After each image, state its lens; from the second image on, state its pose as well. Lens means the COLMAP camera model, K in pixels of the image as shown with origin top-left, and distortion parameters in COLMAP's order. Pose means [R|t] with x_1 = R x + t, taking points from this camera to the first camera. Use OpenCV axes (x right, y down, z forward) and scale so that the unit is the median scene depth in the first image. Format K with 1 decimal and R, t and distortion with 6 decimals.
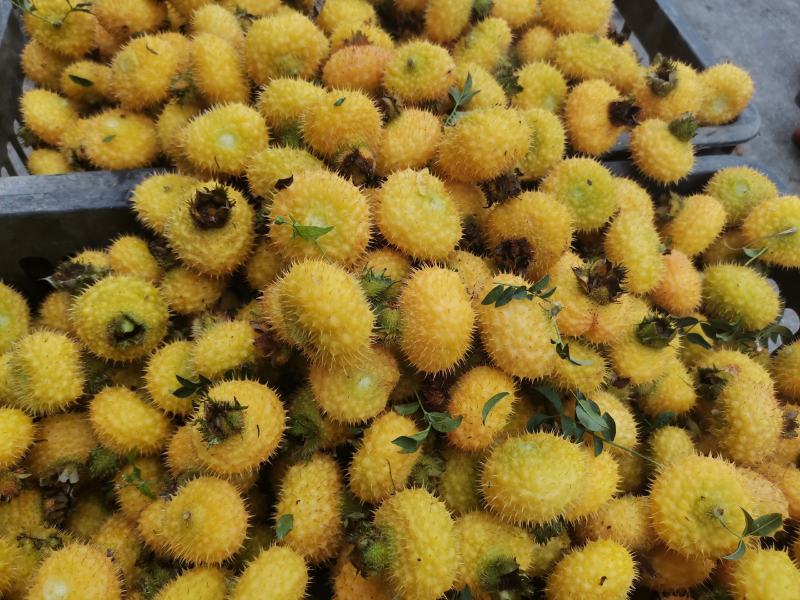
lens RADIAL K [[622.6, 0, 400.0], [0, 622.6, 300.0], [0, 0, 1]] dist [-0.016016, 0.002581]
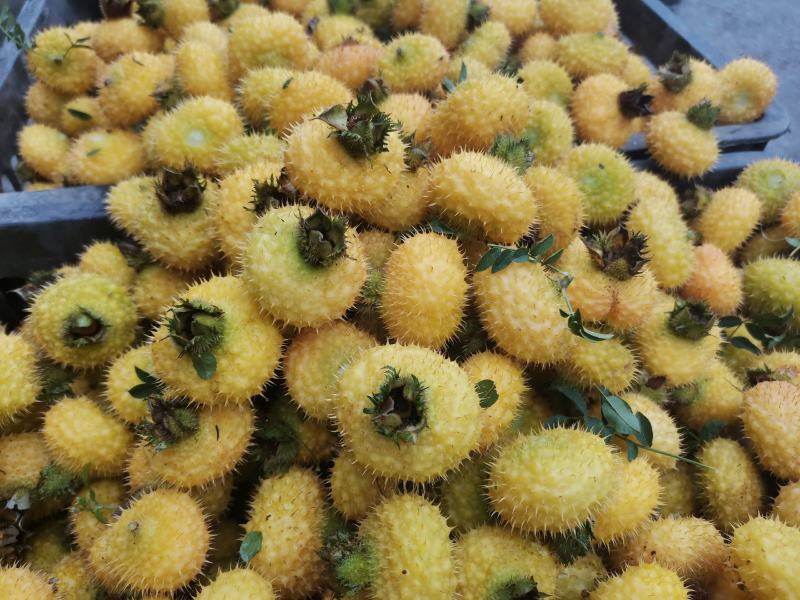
lens RADIAL K [[622.6, 0, 400.0], [0, 622.6, 300.0], [0, 0, 1]] dist [-0.016016, 0.002581]
pose [[0.997669, -0.038181, -0.056552, 0.060138], [0.029529, 0.988753, -0.146611, 0.139557], [0.061514, 0.144600, 0.987576, 0.123834]]
